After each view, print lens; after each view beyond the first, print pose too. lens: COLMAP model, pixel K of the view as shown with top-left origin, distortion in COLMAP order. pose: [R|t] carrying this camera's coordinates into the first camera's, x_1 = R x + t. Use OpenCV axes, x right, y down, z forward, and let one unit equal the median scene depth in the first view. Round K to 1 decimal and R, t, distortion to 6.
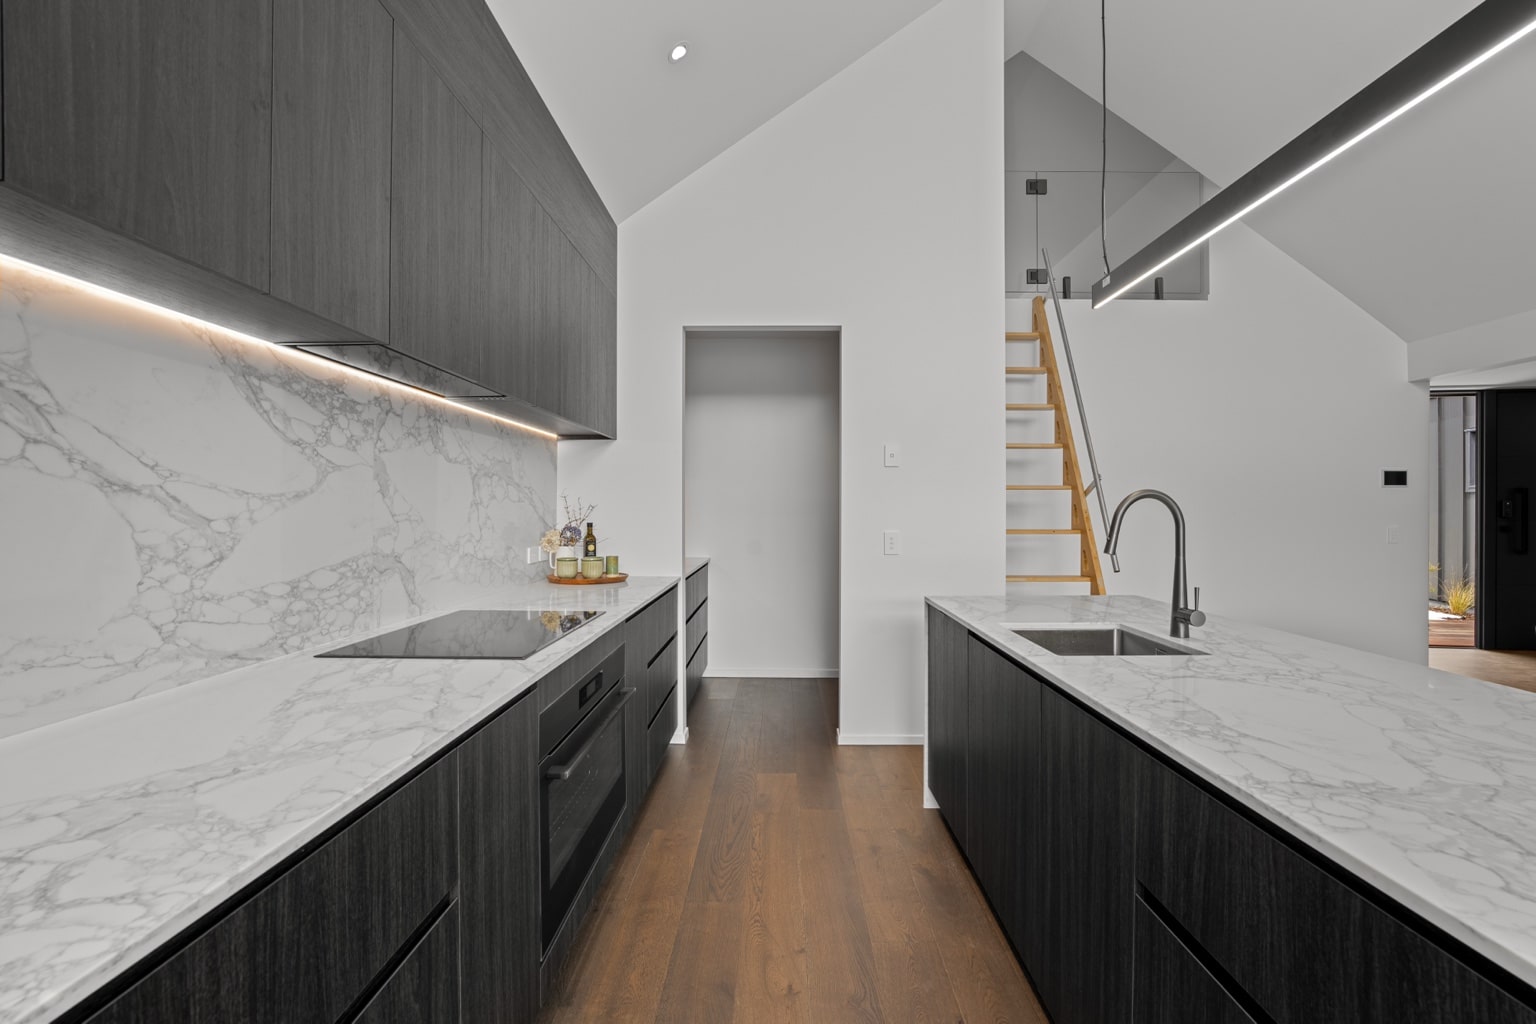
lens RADIAL K [[700.4, 0, 772.5], [0, 700.4, 512.1], [0, 0, 1]] dist [-0.018735, 0.001288]
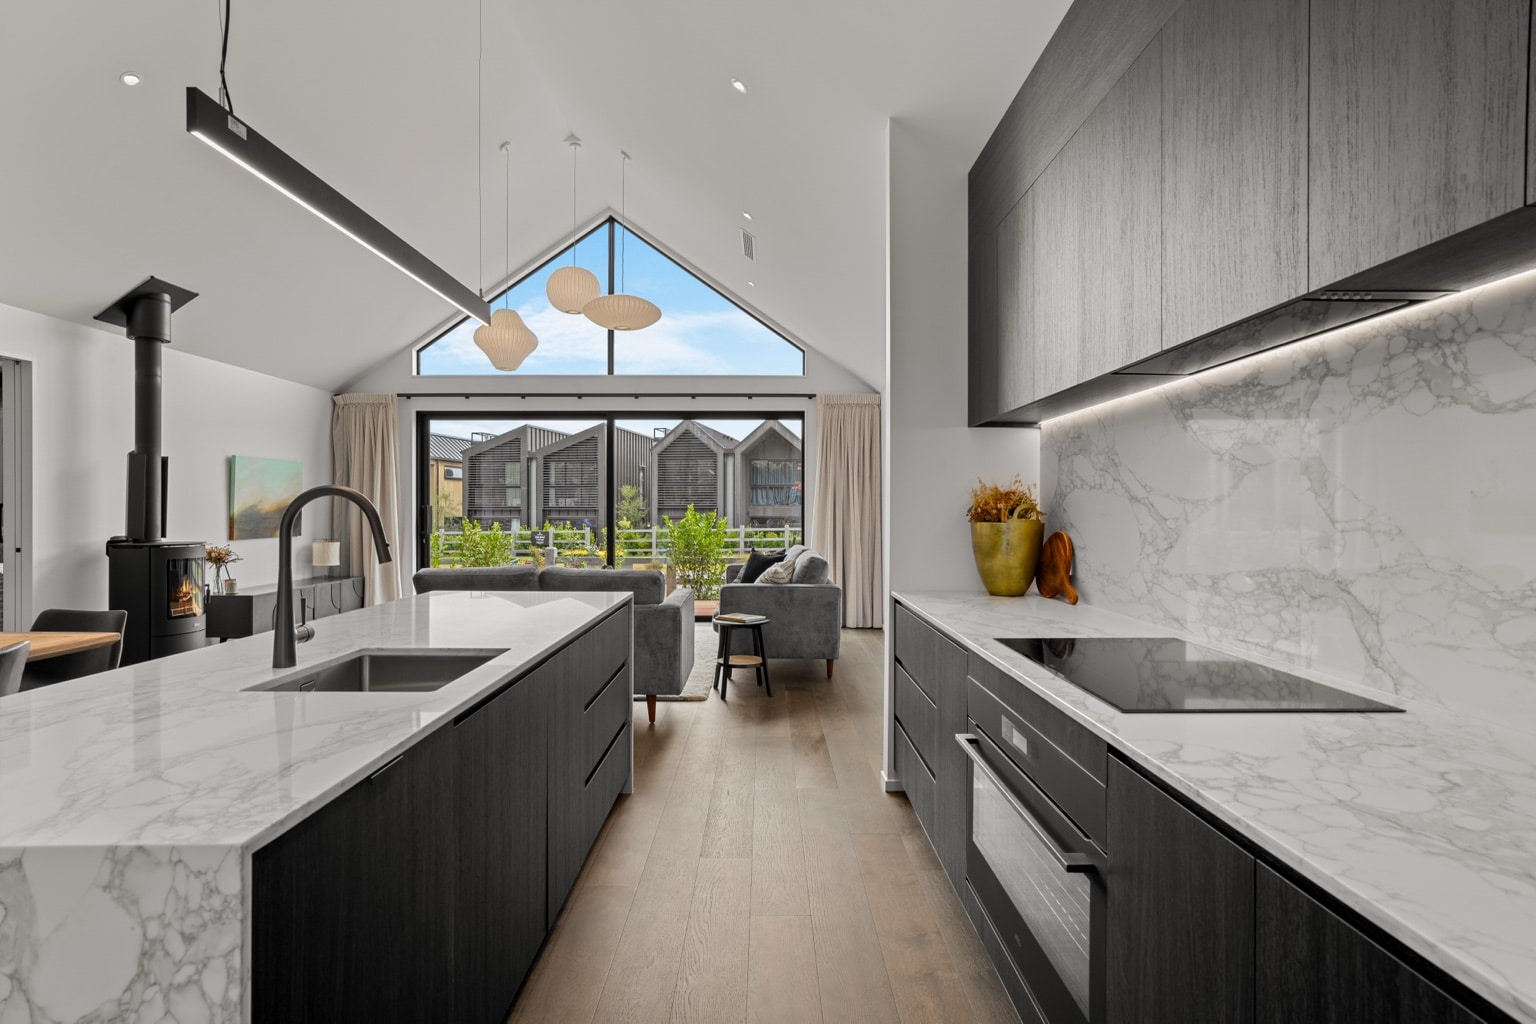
lens RADIAL K [[773.9, 0, 763.8], [0, 773.9, 508.8], [0, 0, 1]] dist [0.020125, 0.000696]
pose [[-0.999900, -0.001682, -0.014019, 0.041928], [-0.001733, 0.999992, 0.003610, -0.011181], [0.014013, 0.003634, -0.999895, 1.946069]]
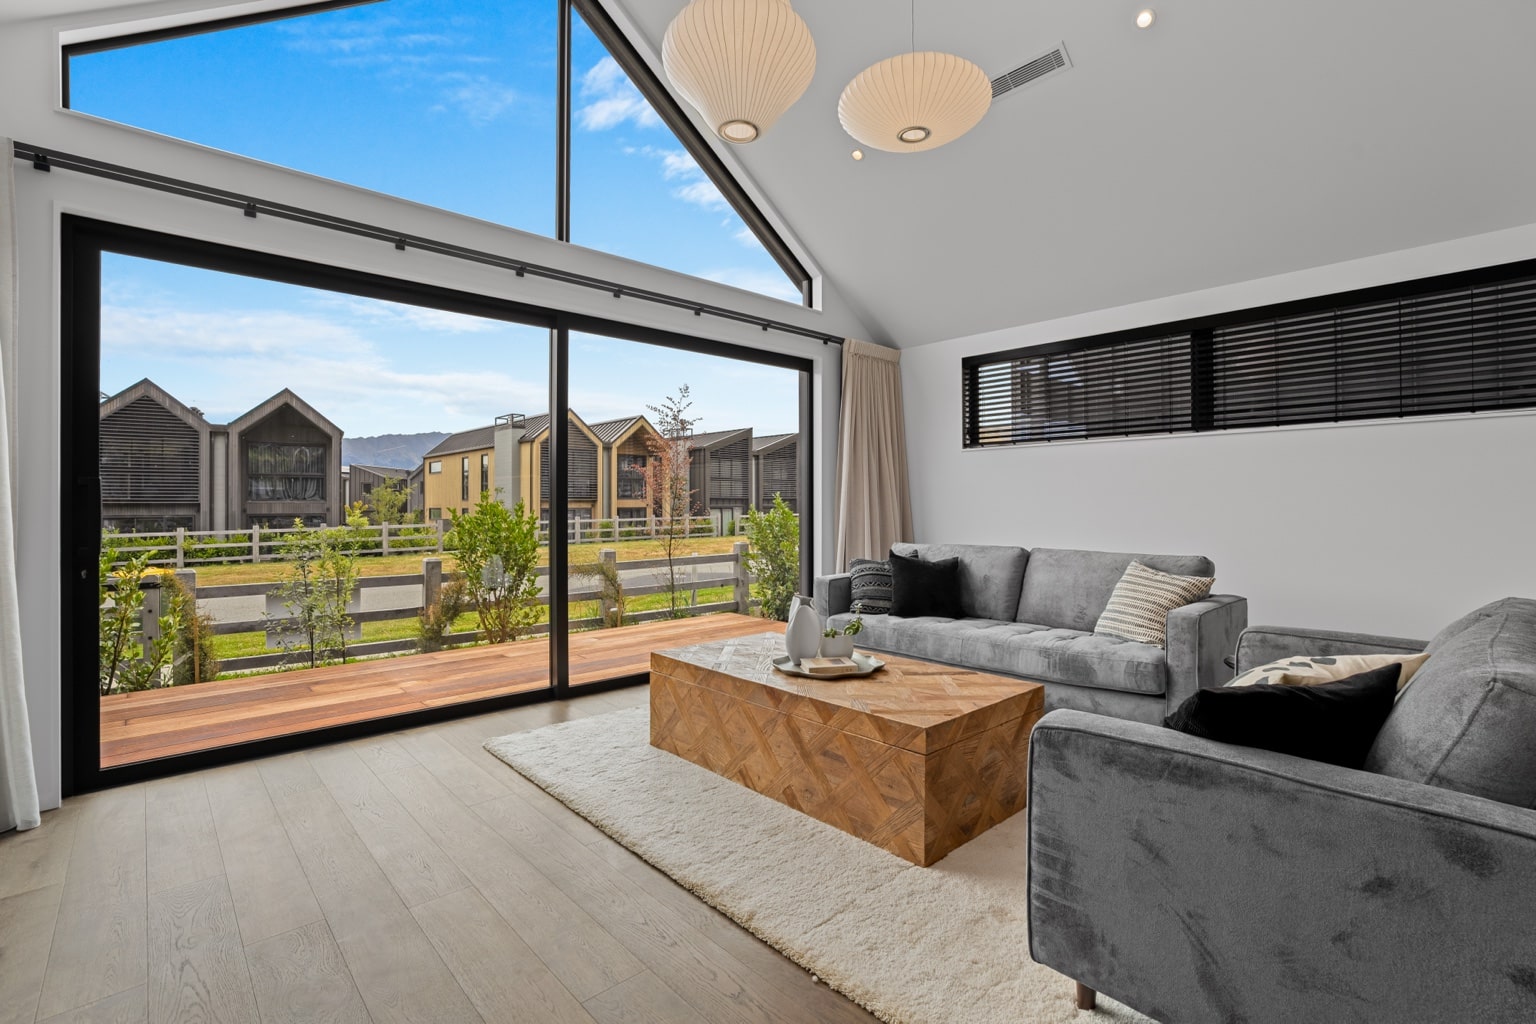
lens RADIAL K [[696.5, 0, 772.1], [0, 696.5, 503.3], [0, 0, 1]] dist [-0.020969, 0.000007]
pose [[-0.723334, -0.002015, -0.690495, 1.854796], [-0.001124, 0.999998, -0.001741, 0.046889], [0.690497, -0.000484, -0.723335, -0.496706]]
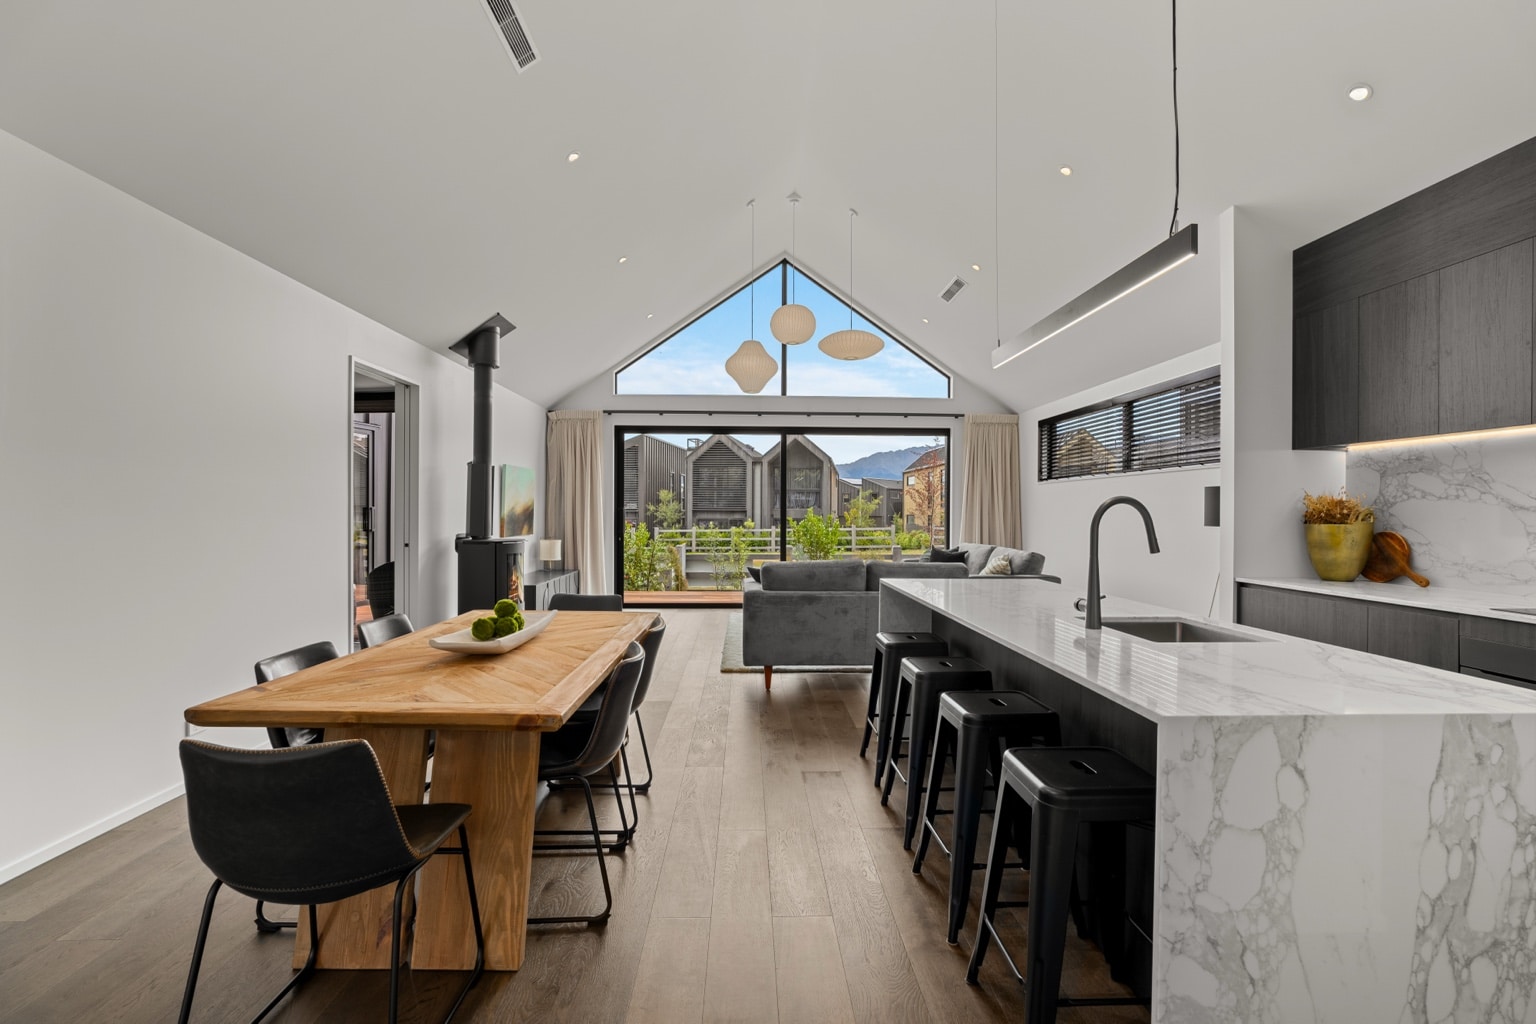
lens RADIAL K [[700.4, 0, 772.5], [0, 700.4, 512.1], [0, 0, 1]] dist [-0.018735, 0.001288]
pose [[-0.998379, -0.005576, -0.056649, 1.185315], [-0.005853, 0.999972, 0.004713, -0.010661], [0.056621, 0.005037, -0.998383, 2.109432]]
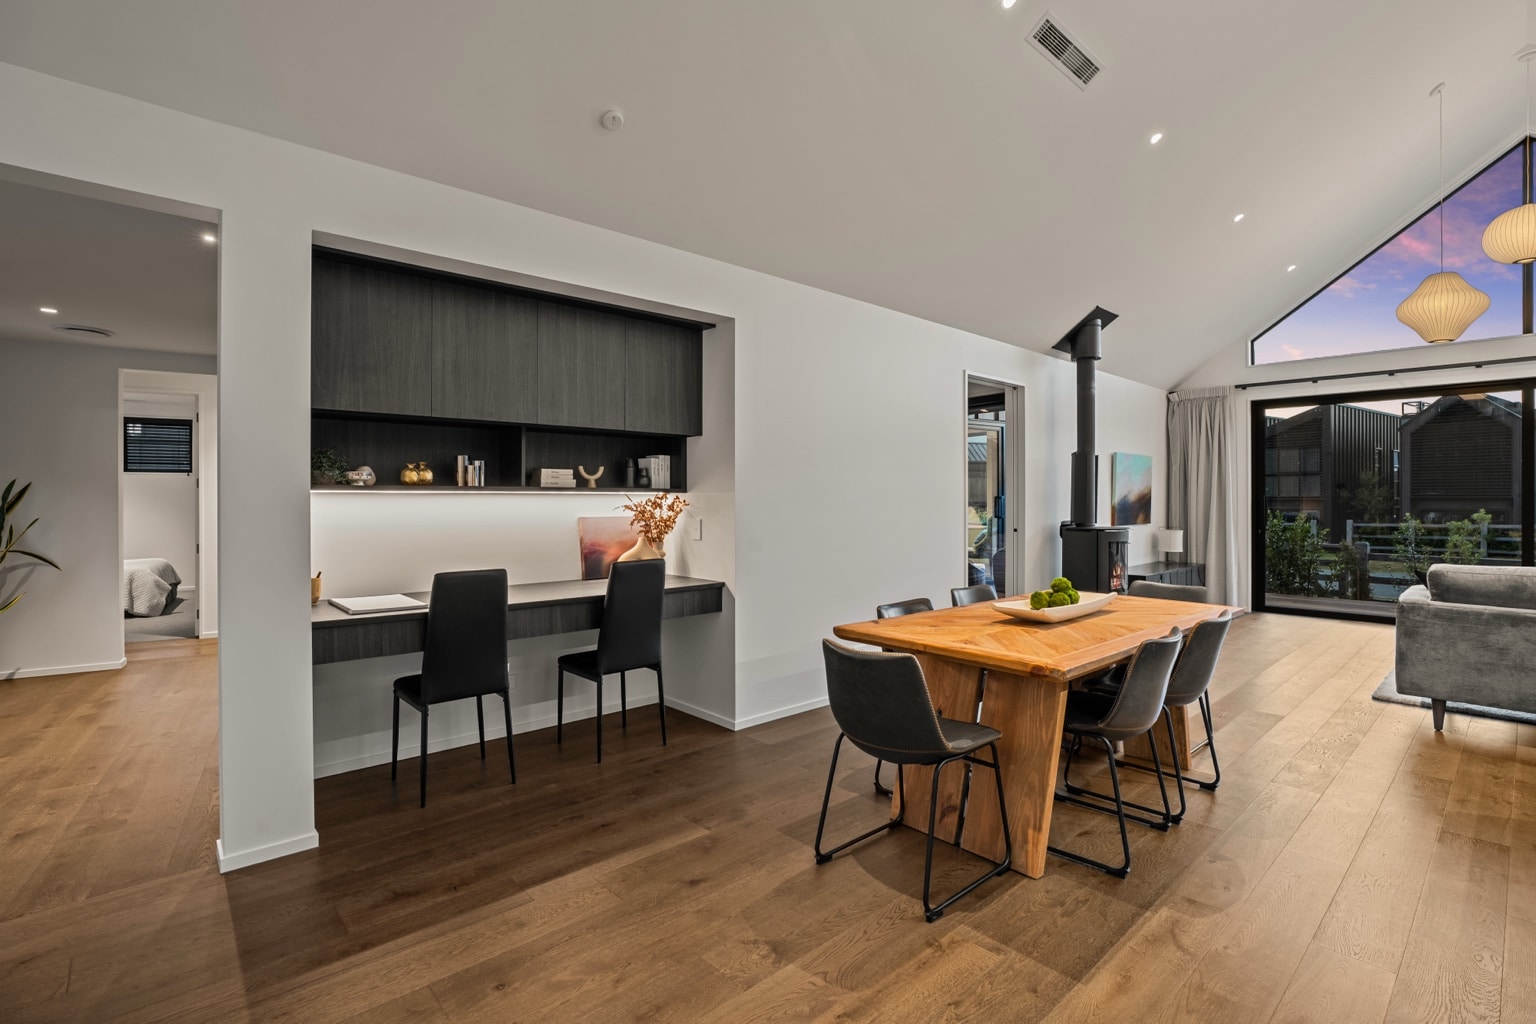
lens RADIAL K [[725.9, 0, 769.4], [0, 725.9, 497.1], [0, 0, 1]] dist [-0.033302, 0.010967]
pose [[-0.693601, -0.000266, 0.720359, 0.924675], [0.000915, 0.999999, 0.001250, -0.009040], [-0.720359, 0.001526, -0.693600, 2.285400]]
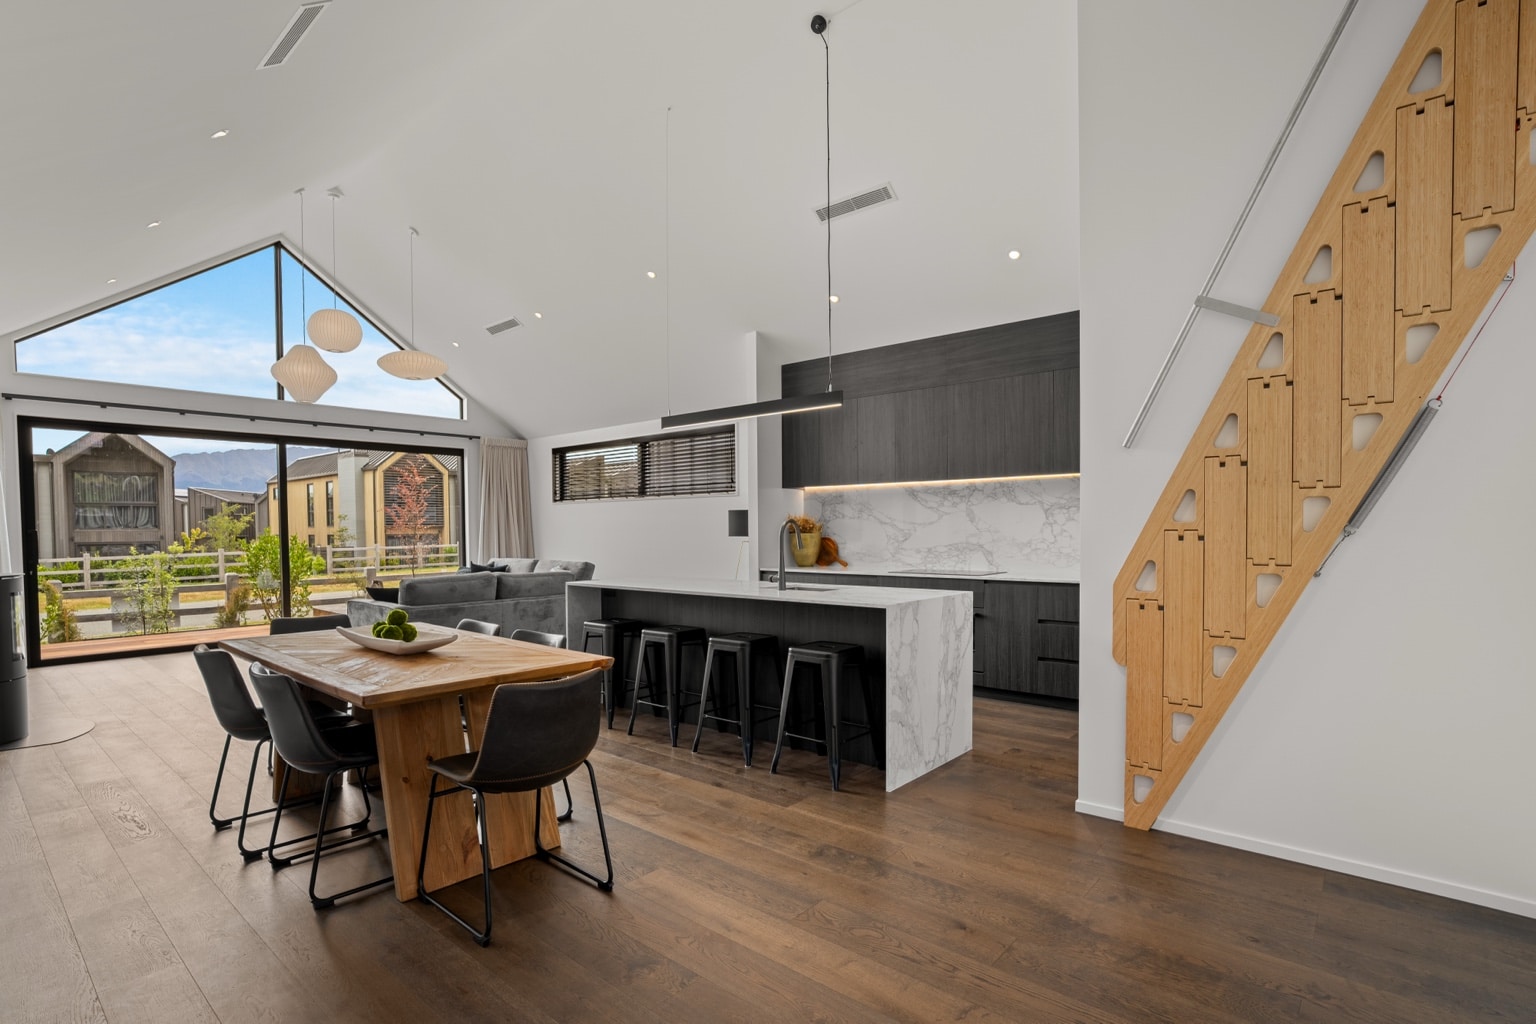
lens RADIAL K [[748.9, 0, 758.9], [0, 748.9, 549.1], [0, 0, 1]] dist [-0.015658, 0.007482]
pose [[-0.649912, 0.026072, -0.759562, 2.343657], [0.004423, 0.999524, 0.030524, -0.011047], [0.759996, 0.016479, -0.649719, 2.416955]]
